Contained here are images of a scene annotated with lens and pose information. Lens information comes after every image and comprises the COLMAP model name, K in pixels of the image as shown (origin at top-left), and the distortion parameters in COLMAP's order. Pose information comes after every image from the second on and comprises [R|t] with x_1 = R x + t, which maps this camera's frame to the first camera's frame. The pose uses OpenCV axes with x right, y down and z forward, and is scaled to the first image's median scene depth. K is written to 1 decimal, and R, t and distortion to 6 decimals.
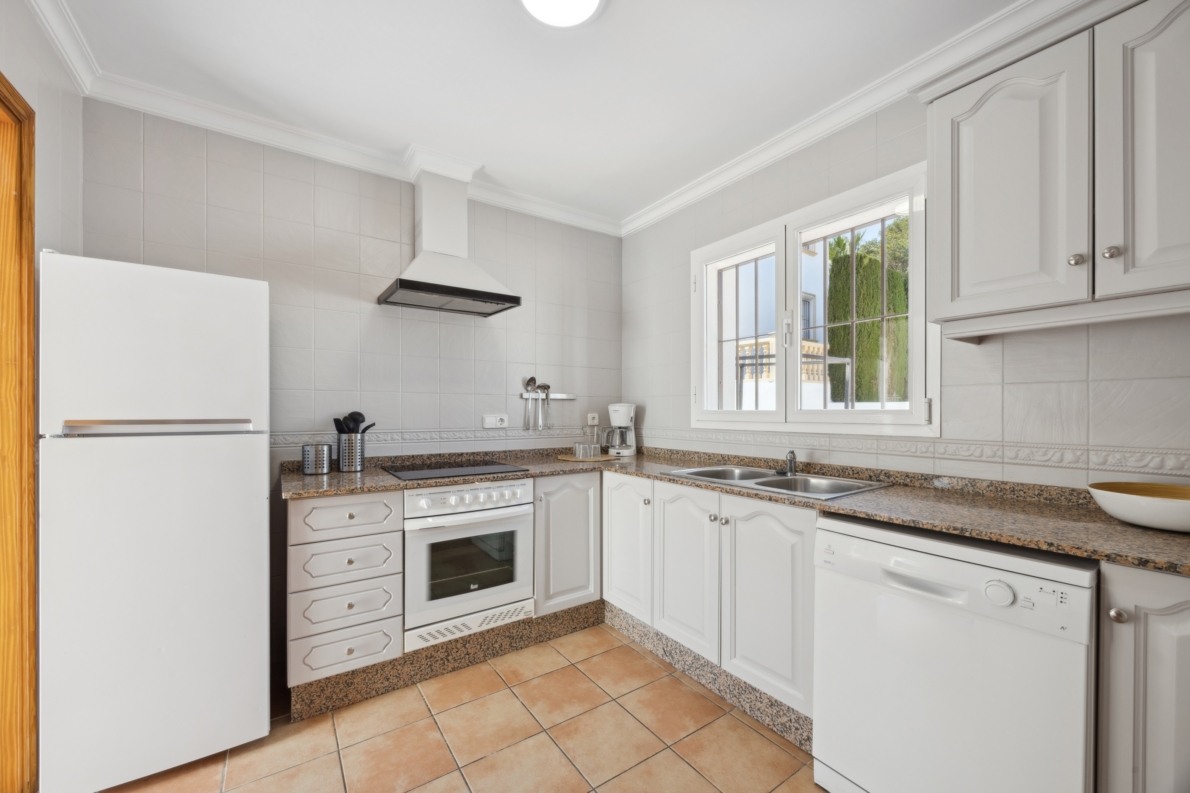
lens RADIAL K [[459.5, 0, 591.5], [0, 459.5, 406.0], [0, 0, 1]] dist [0.000925, 0.000073]
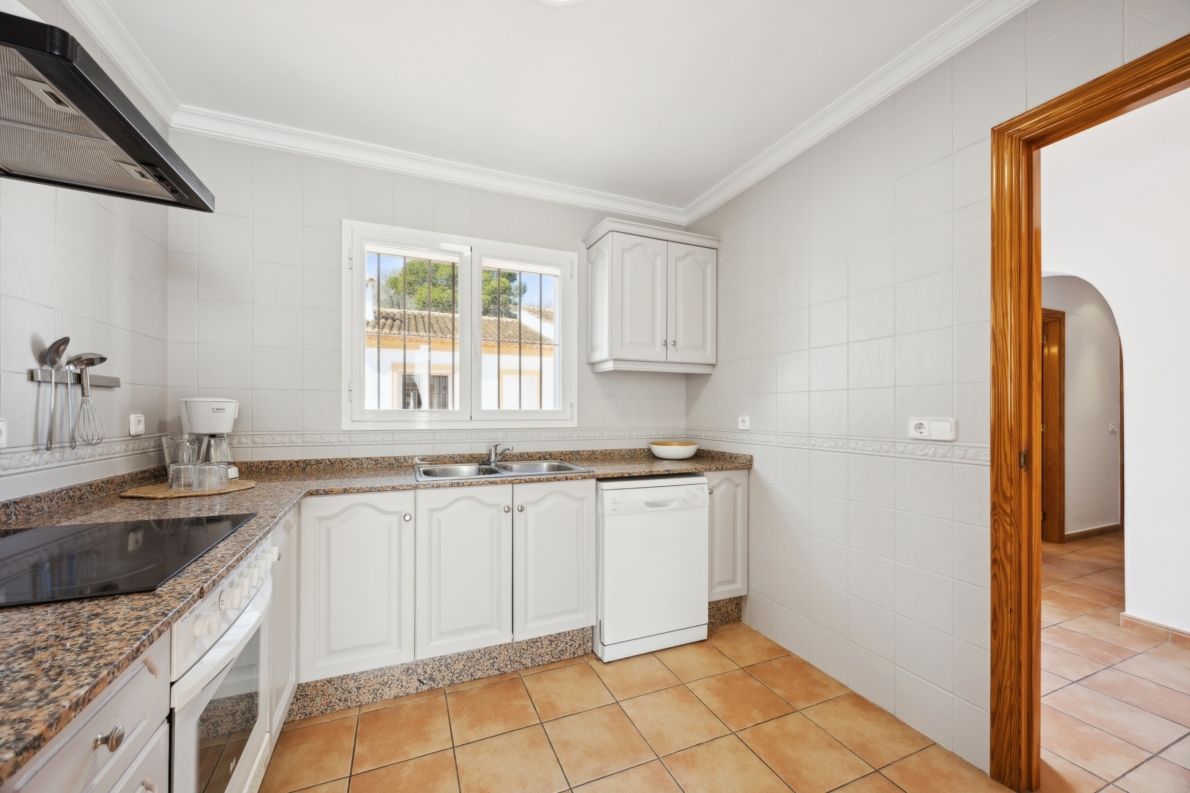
lens RADIAL K [[452.5, 0, 591.7], [0, 452.5, 402.2], [0, 0, 1]] dist [-0.000046, 0.000027]
pose [[0.196412, 0.018914, 0.980339, -0.694926], [-0.014702, 0.999758, -0.016343, 0.005200], [-0.980411, -0.011203, 0.196642, 0.553191]]
